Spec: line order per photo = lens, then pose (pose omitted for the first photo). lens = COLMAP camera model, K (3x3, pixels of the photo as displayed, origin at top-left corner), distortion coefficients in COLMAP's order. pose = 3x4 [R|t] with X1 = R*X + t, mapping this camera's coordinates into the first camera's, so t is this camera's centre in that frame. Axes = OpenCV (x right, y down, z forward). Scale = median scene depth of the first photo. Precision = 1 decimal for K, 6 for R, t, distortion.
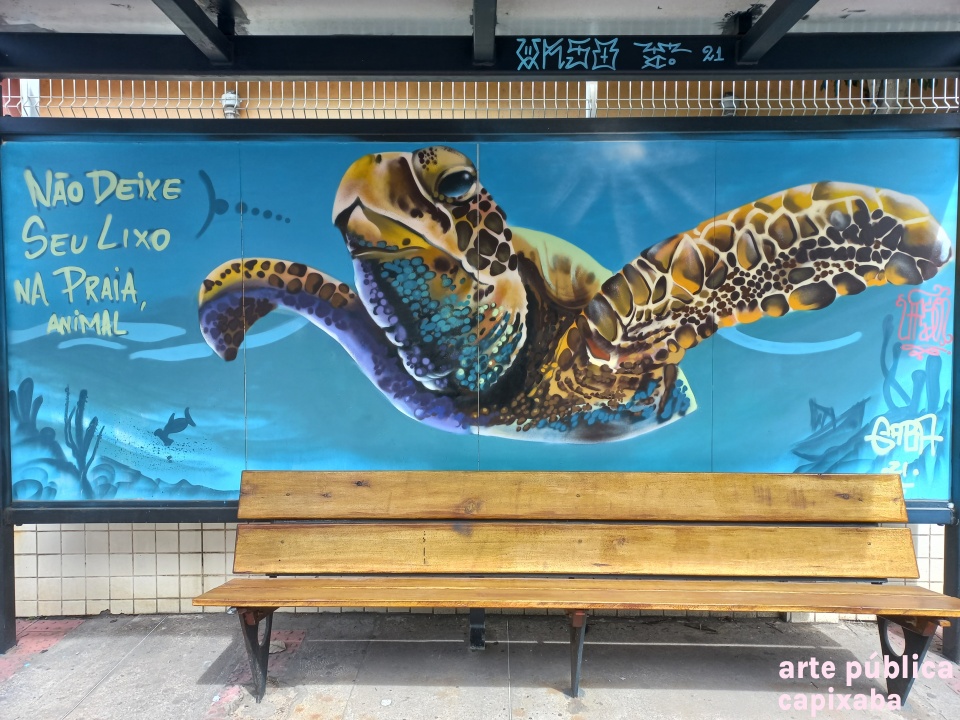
lens RADIAL K [[724.8, 0, 473.8], [0, 724.8, 367.7], [0, 0, 1]] dist [0.034638, -0.023742]
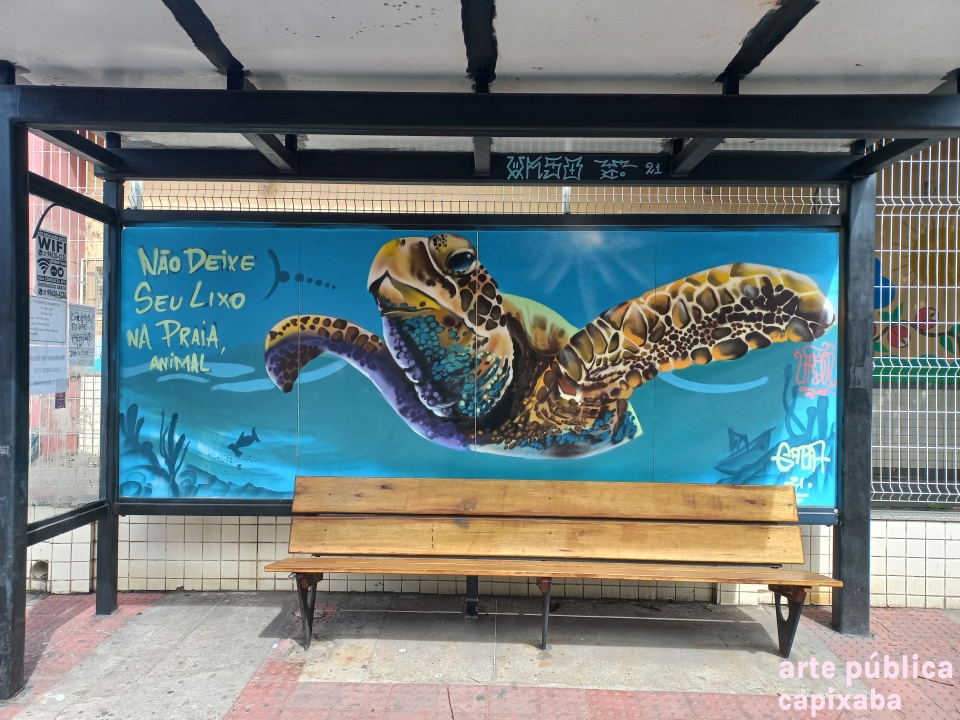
lens RADIAL K [[724.8, 0, 480.9], [0, 724.8, 358.4], [0, 0, 1]] dist [0.034638, -0.023742]
pose [[0.999909, 0.013476, -0.000272, 0.015153], [-0.013473, 0.998632, -0.050515, -0.009208], [-0.000409, 0.050514, 0.998723, -0.317250]]
